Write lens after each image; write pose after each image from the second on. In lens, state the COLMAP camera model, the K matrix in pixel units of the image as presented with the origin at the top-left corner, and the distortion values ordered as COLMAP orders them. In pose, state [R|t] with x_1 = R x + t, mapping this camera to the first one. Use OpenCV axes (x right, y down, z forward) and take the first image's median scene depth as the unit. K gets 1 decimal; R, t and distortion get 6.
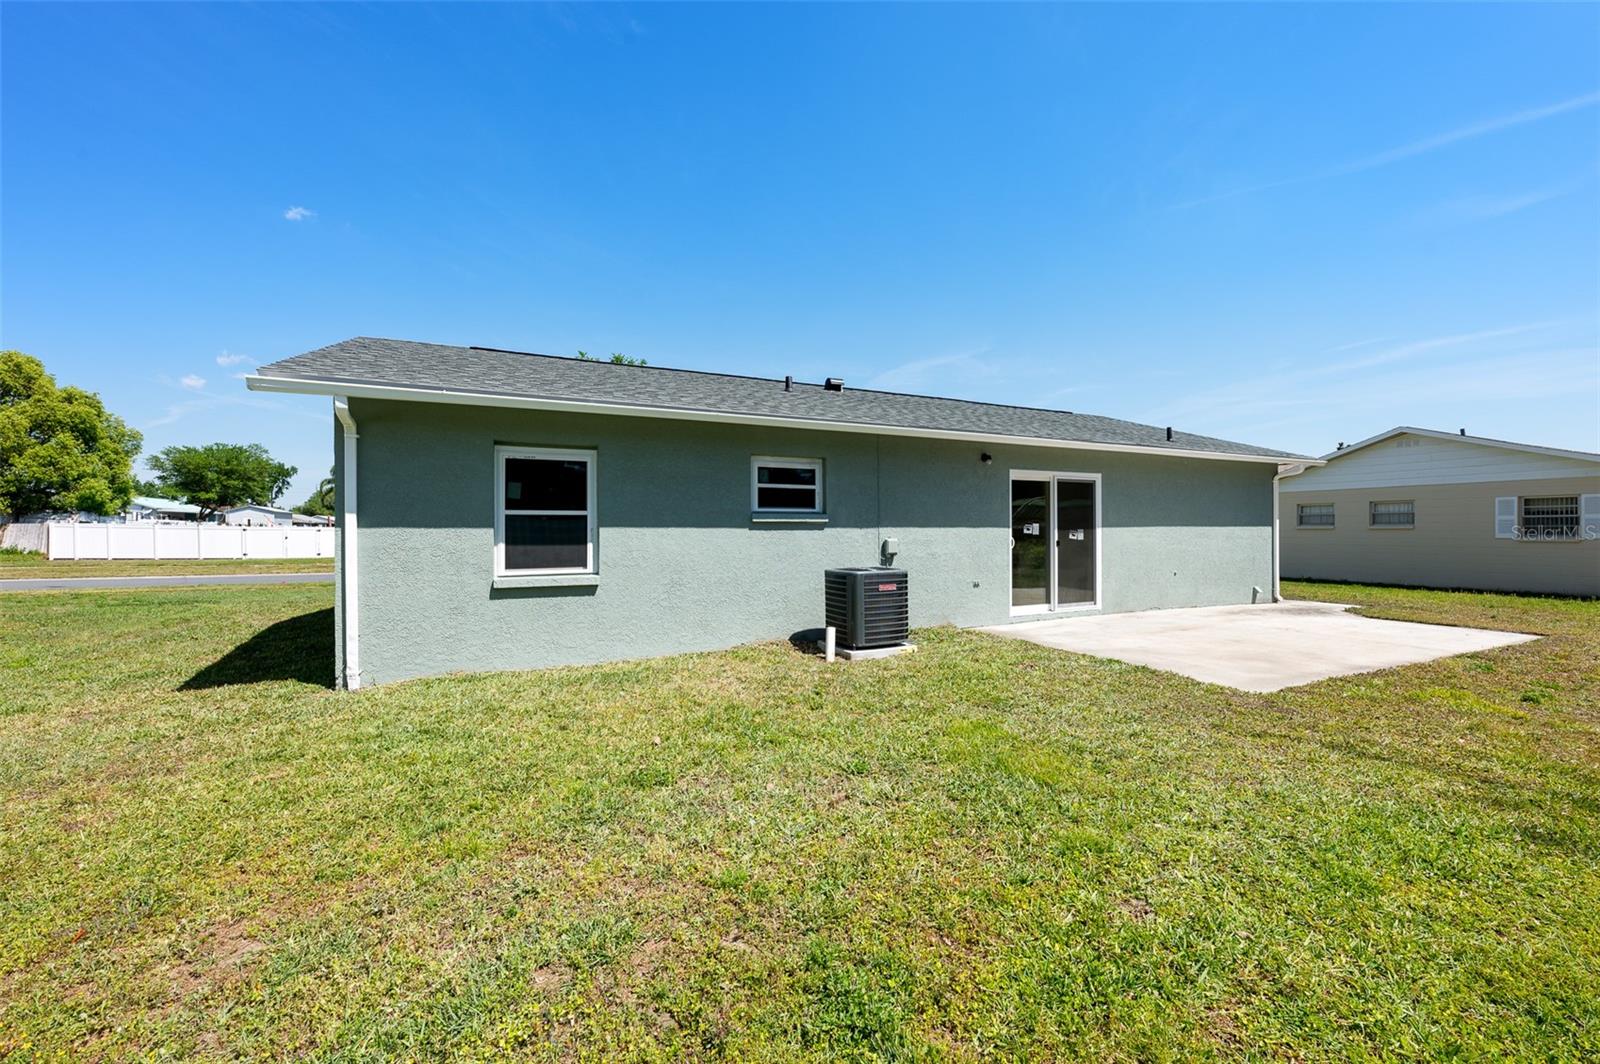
lens RADIAL K [[639.3, 0, 802.8], [0, 639.3, 534.0], [0, 0, 1]] dist [-0.004759, -0.000156]
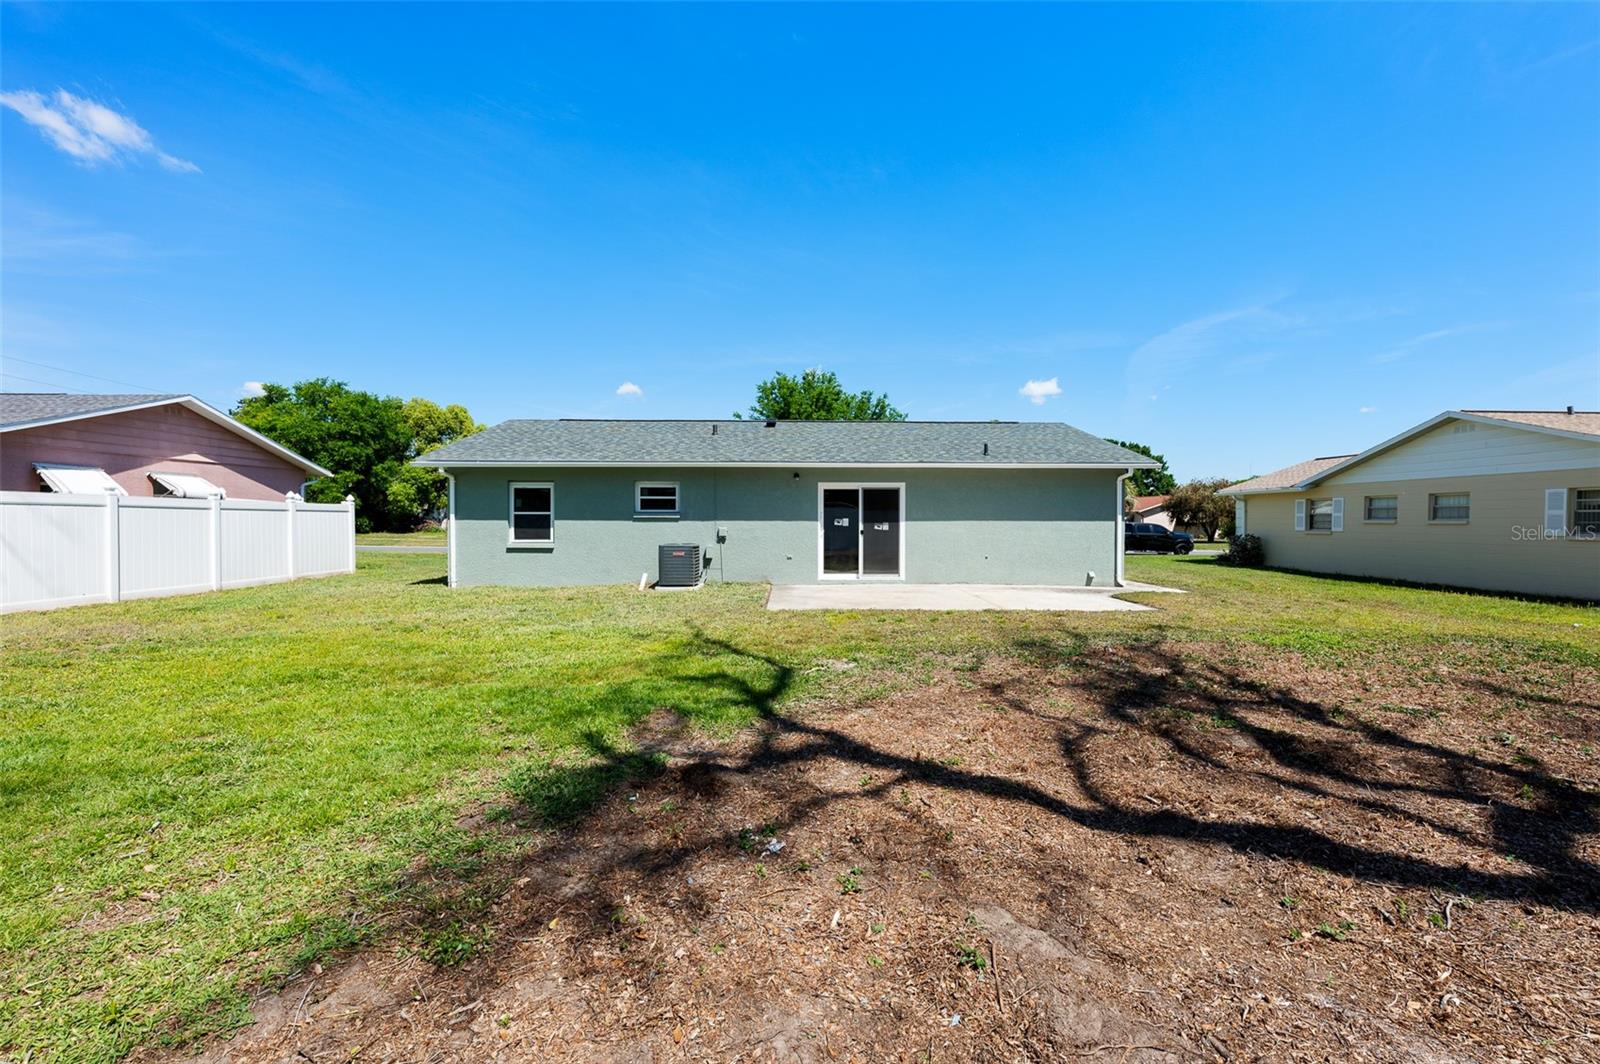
lens RADIAL K [[639.3, 0, 797.0], [0, 639.3, 529.4], [0, 0, 1]] dist [-0.004759, -0.000156]
pose [[0.904946, 0.012737, -0.425335, 0.943106], [-0.007913, 0.999883, 0.013107, -0.010476], [0.425452, -0.008495, 0.904941, -0.393675]]
